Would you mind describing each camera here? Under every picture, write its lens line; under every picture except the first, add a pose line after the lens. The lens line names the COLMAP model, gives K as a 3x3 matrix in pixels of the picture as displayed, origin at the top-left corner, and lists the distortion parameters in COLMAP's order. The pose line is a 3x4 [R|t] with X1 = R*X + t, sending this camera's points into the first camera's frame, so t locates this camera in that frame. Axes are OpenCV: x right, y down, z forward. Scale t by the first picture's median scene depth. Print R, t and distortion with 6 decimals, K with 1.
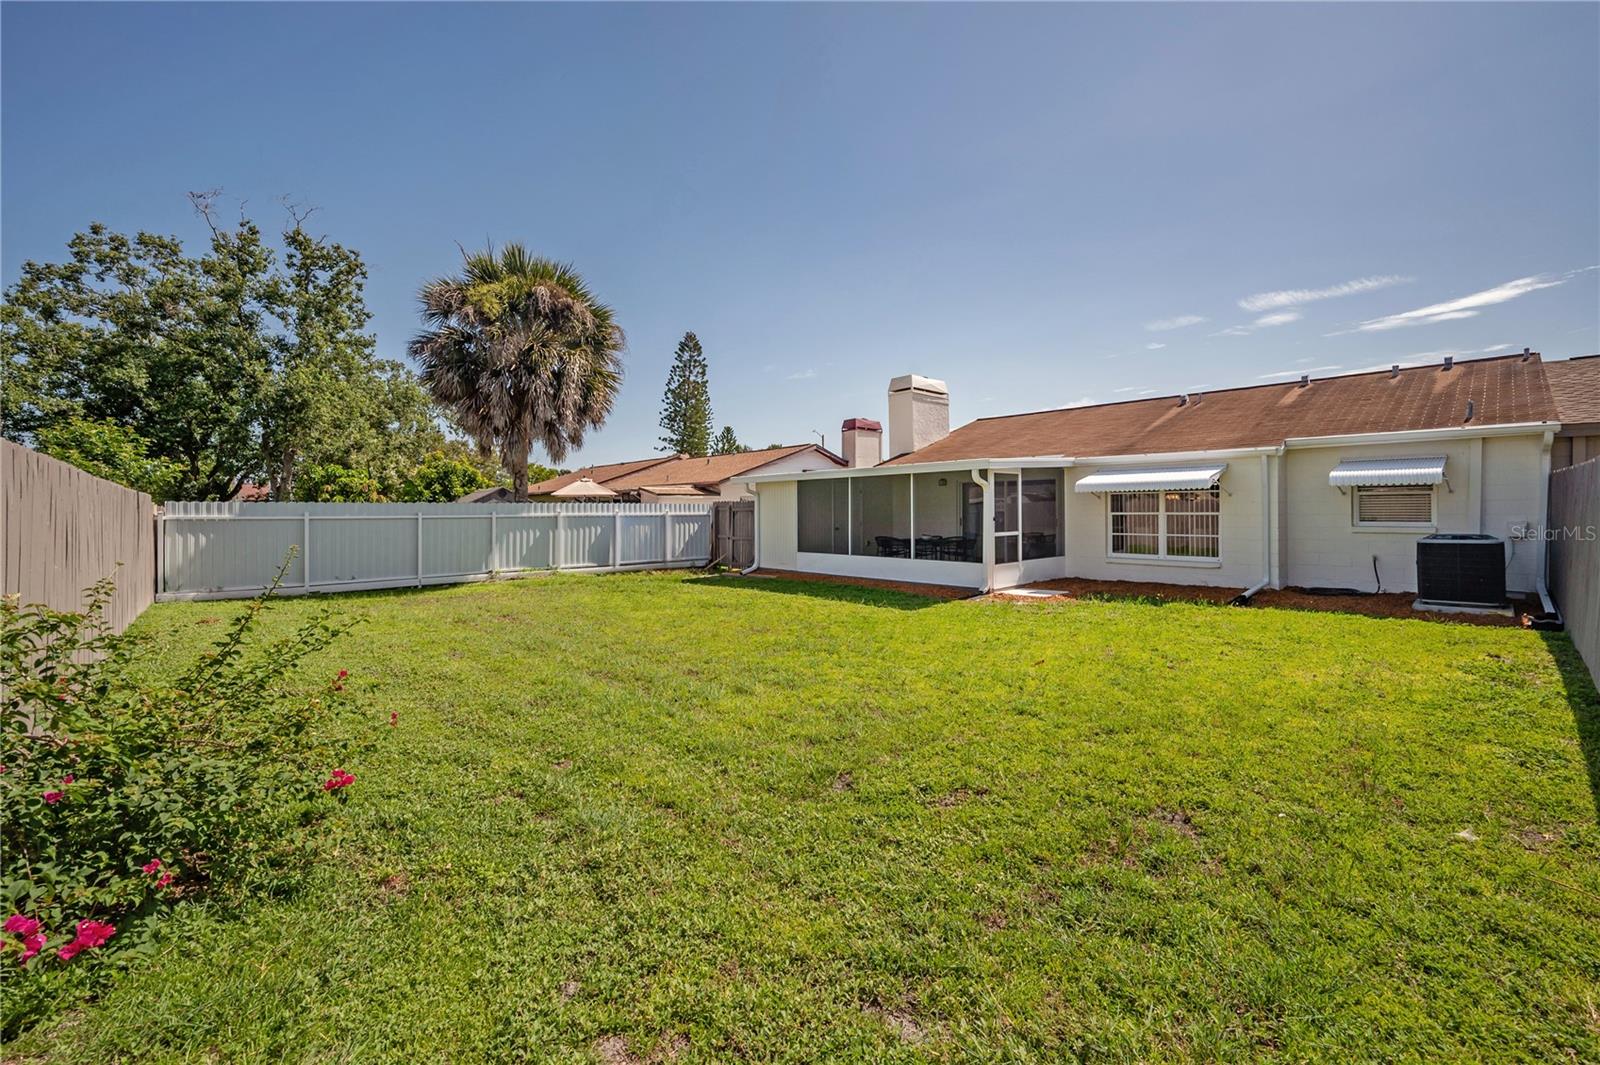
lens RADIAL K [[628.5, 0, 795.7], [0, 628.5, 535.7], [0, 0, 1]] dist [-0.001083, -0.000174]
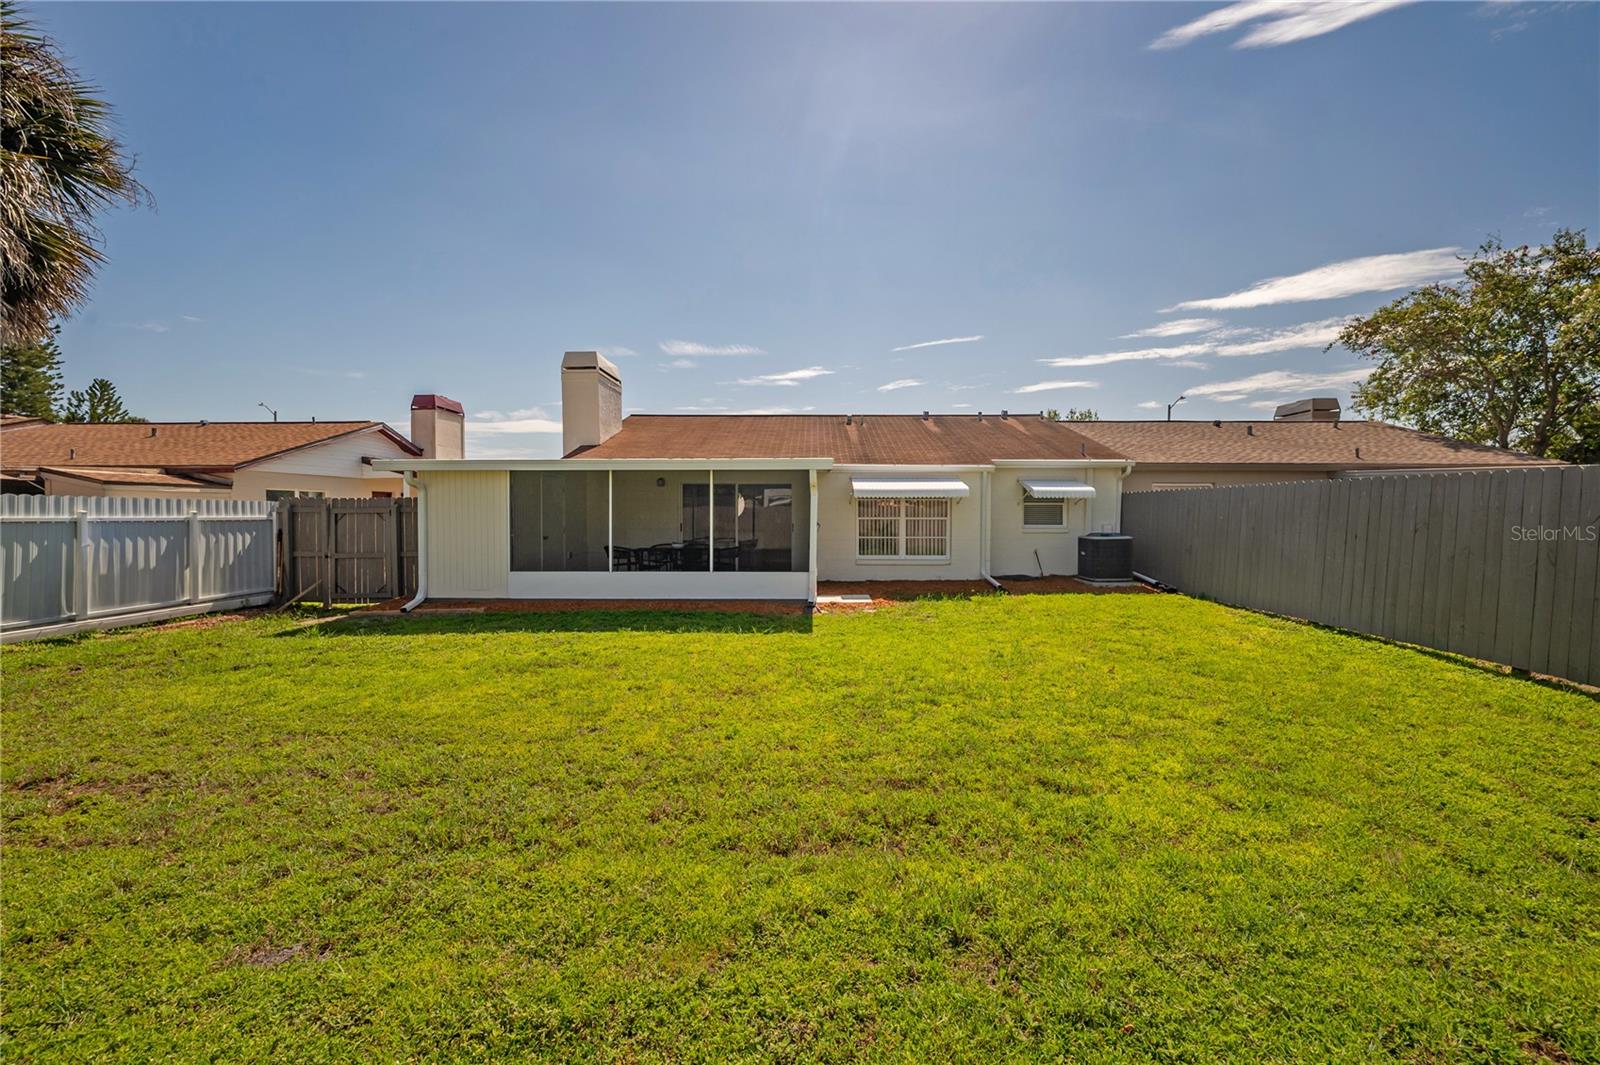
lens RADIAL K [[628.5, 0, 795.7], [0, 628.5, 535.7], [0, 0, 1]] dist [-0.001083, -0.000174]
pose [[0.704033, -0.017819, 0.709944, -0.254951], [0.023315, 0.999726, 0.001971, -0.008019], [-0.709785, 0.015165, 0.704255, 0.253121]]
